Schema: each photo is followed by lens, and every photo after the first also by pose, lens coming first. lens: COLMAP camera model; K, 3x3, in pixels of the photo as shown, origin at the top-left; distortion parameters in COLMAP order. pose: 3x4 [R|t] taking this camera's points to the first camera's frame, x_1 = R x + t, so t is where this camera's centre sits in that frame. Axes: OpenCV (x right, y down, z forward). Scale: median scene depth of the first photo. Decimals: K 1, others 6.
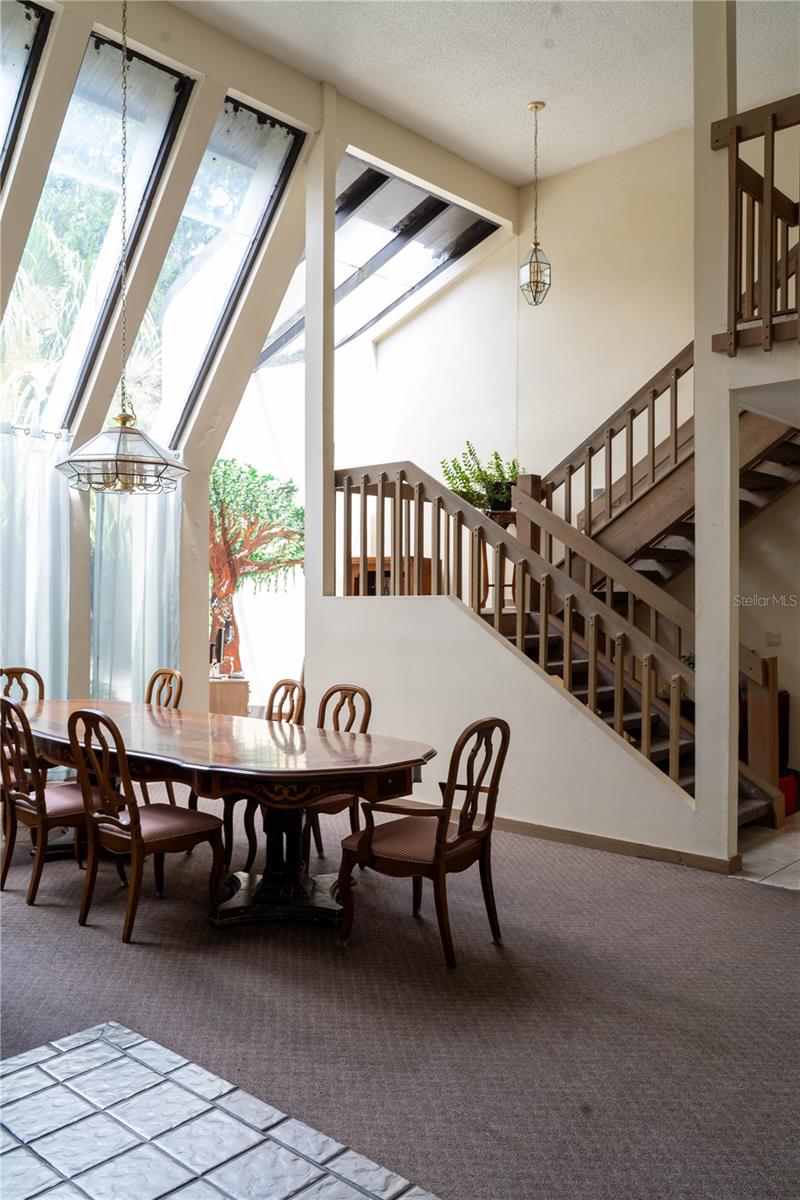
lens RADIAL K [[958.4, 0, 398.3], [0, 958.4, 596.2], [0, 0, 1]] dist [-0.010953, -0.010215]
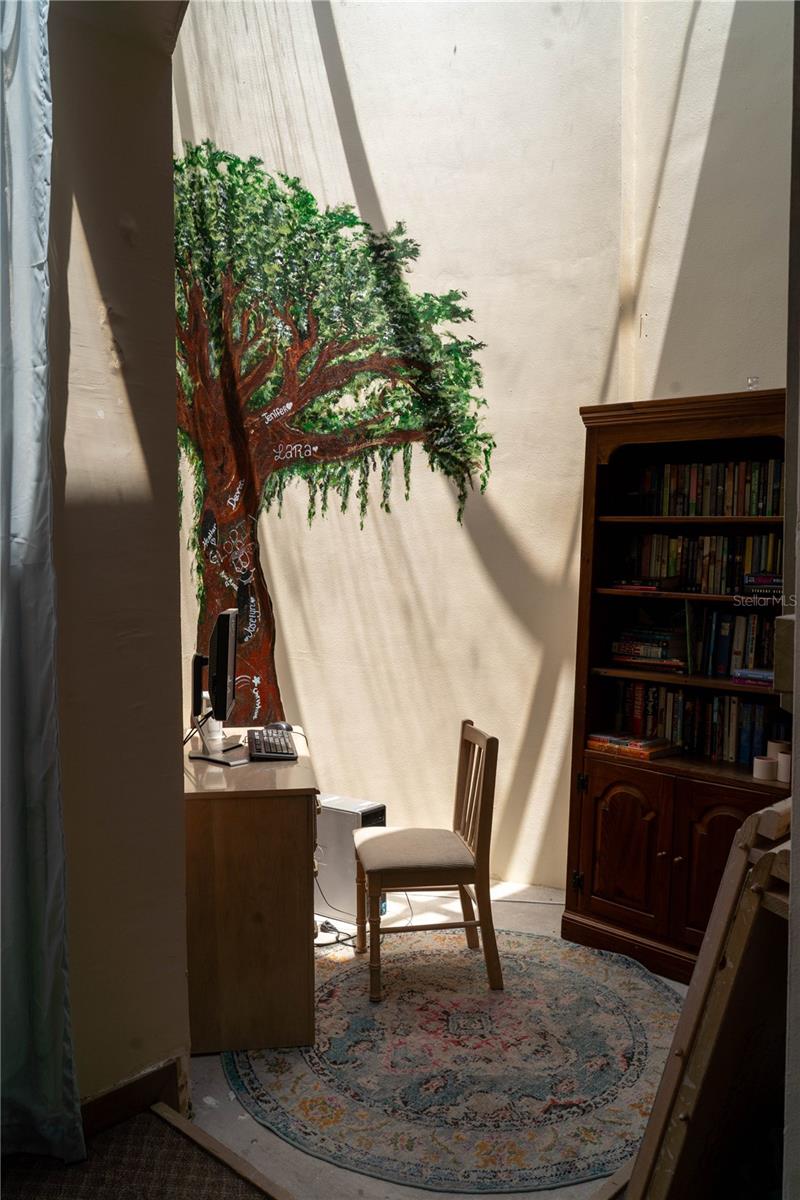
lens RADIAL K [[958.4, 0, 400.8], [0, 958.4, 605.4], [0, 0, 1]] dist [-0.010953, -0.010215]
pose [[0.999942, -0.003238, -0.010230, -0.109256], [0.003939, 0.997589, 0.069282, 0.007402], [0.009981, -0.069318, 0.997545, 0.604845]]
